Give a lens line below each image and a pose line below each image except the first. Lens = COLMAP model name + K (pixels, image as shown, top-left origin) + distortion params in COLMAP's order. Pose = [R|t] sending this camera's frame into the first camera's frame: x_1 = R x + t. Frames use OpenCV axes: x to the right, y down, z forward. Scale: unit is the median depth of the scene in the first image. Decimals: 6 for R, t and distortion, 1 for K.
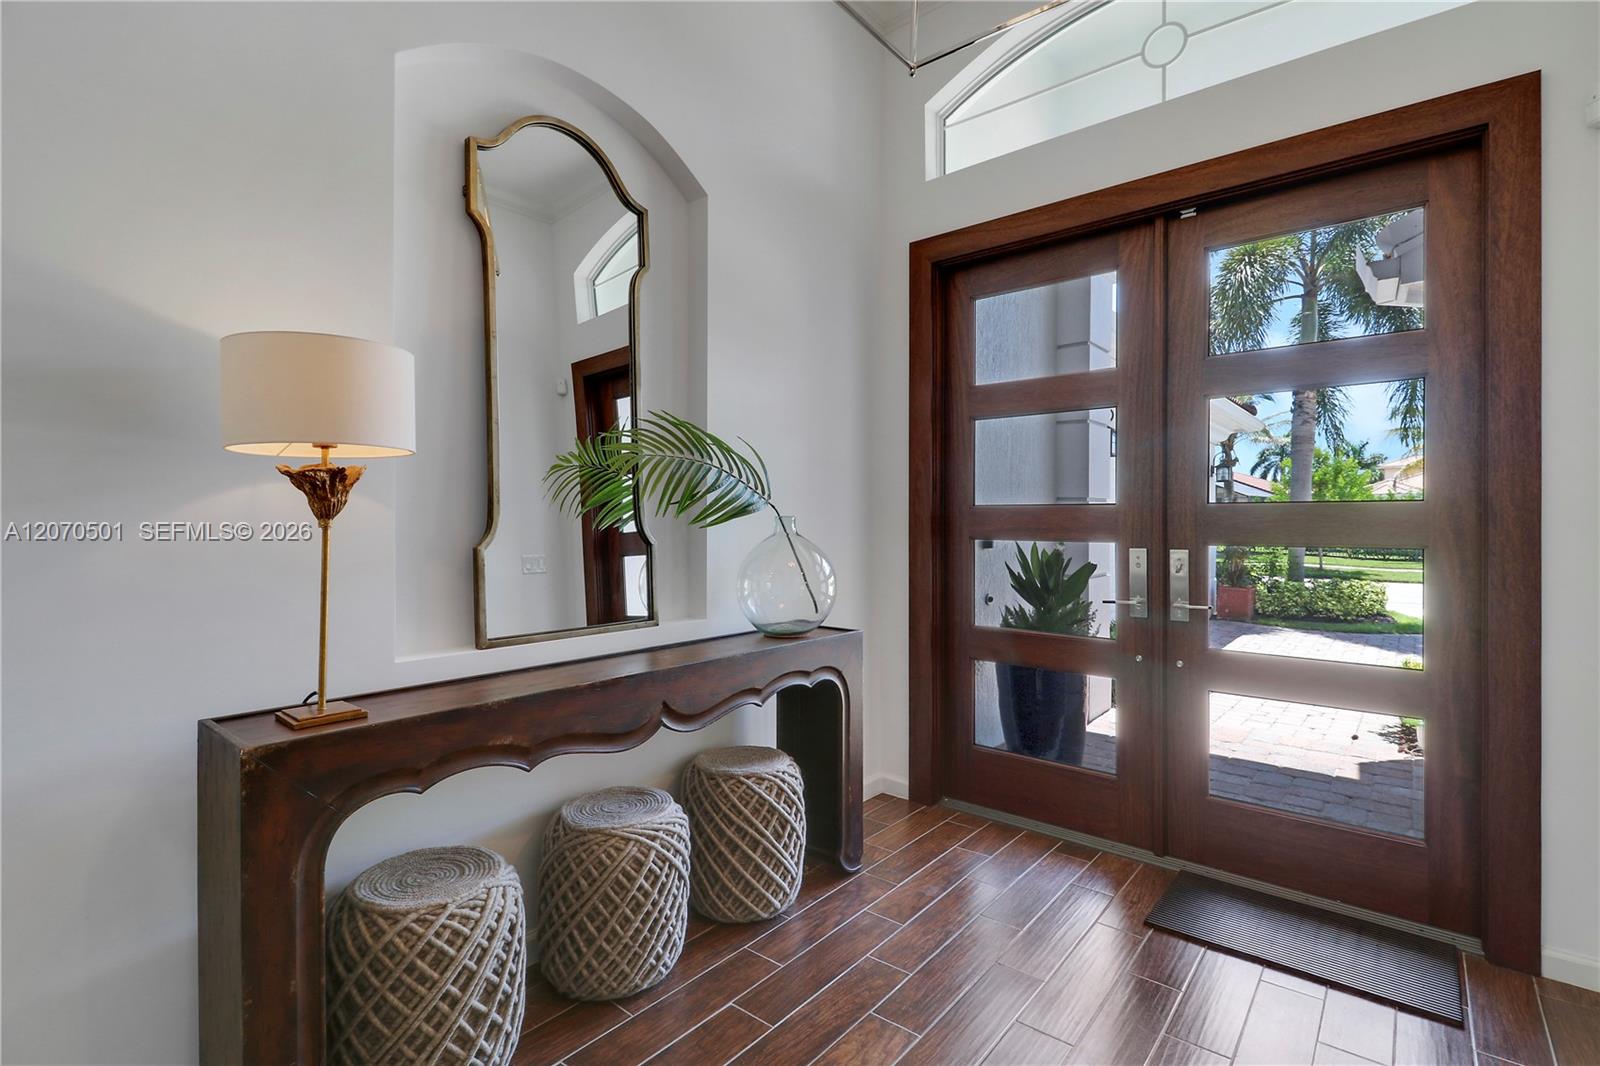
lens RADIAL K [[743.7, 0, 799.8], [0, 743.7, 525.7], [0, 0, 1]] dist [-0.004342, -0.010835]
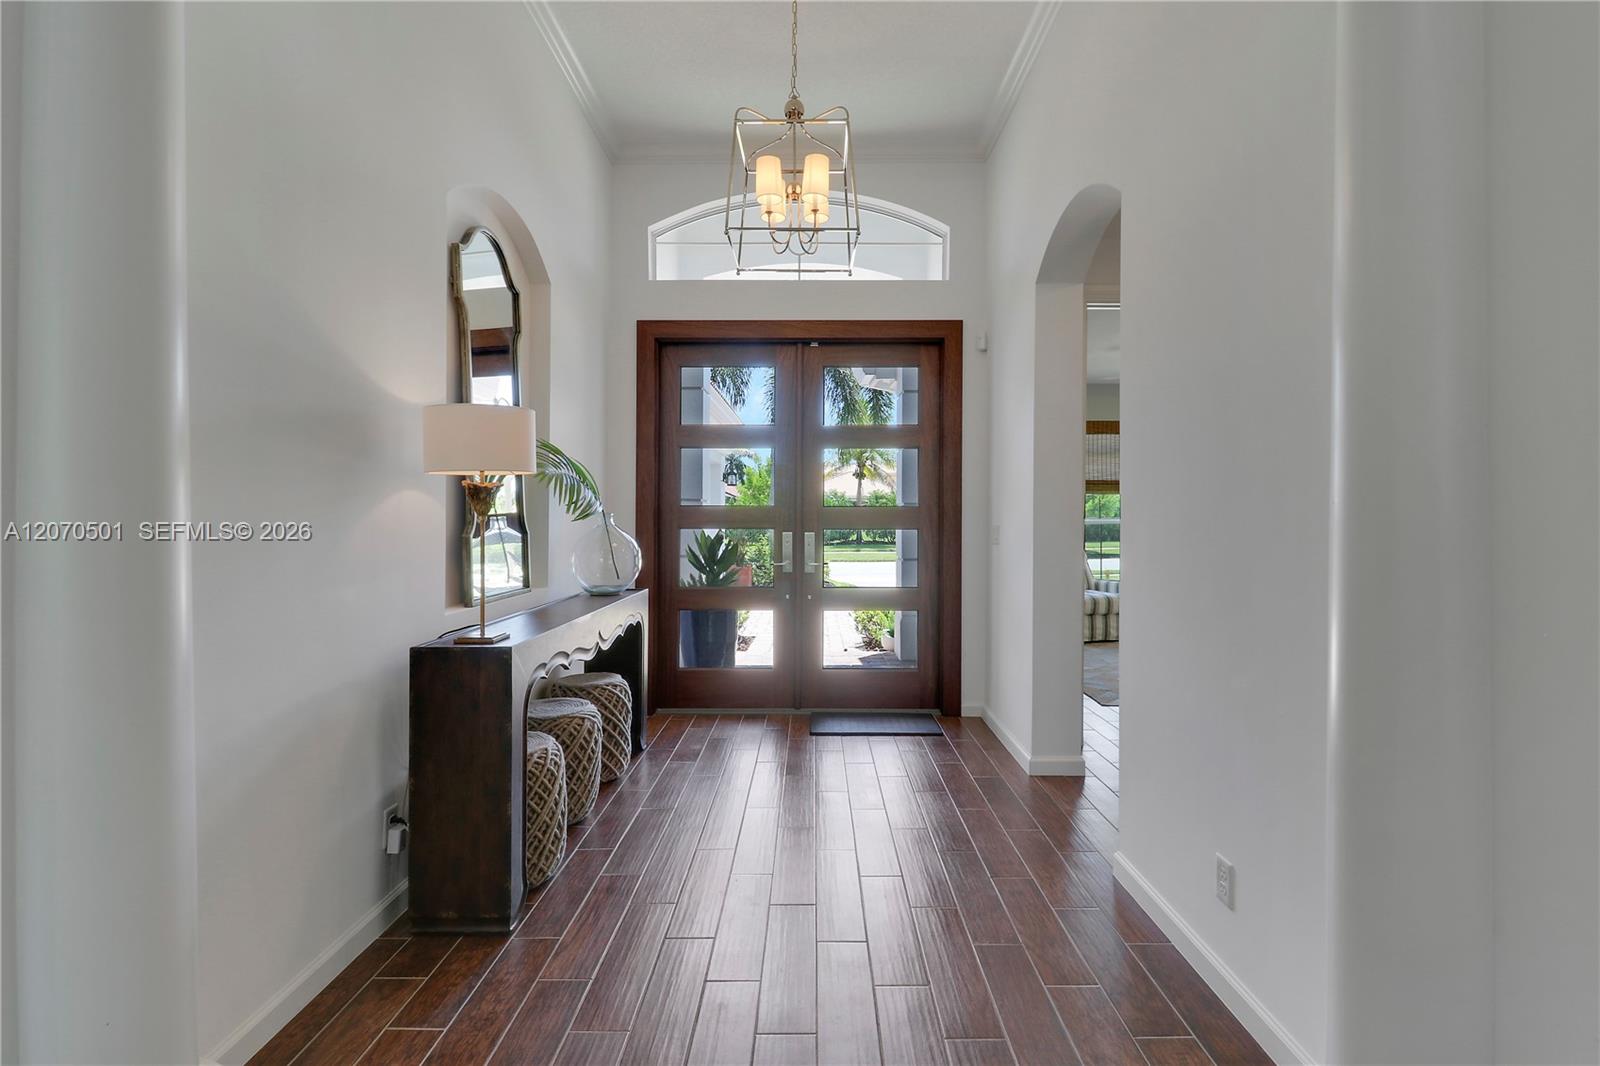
lens RADIAL K [[743.7, 0, 803.0], [0, 743.7, 534.1], [0, 0, 1]] dist [-0.004342, -0.010835]
pose [[0.772091, -0.013955, 0.635359, -0.645531], [0.006163, 0.999876, 0.014472, 0.011119], [-0.635482, -0.007257, 0.772081, -0.372859]]
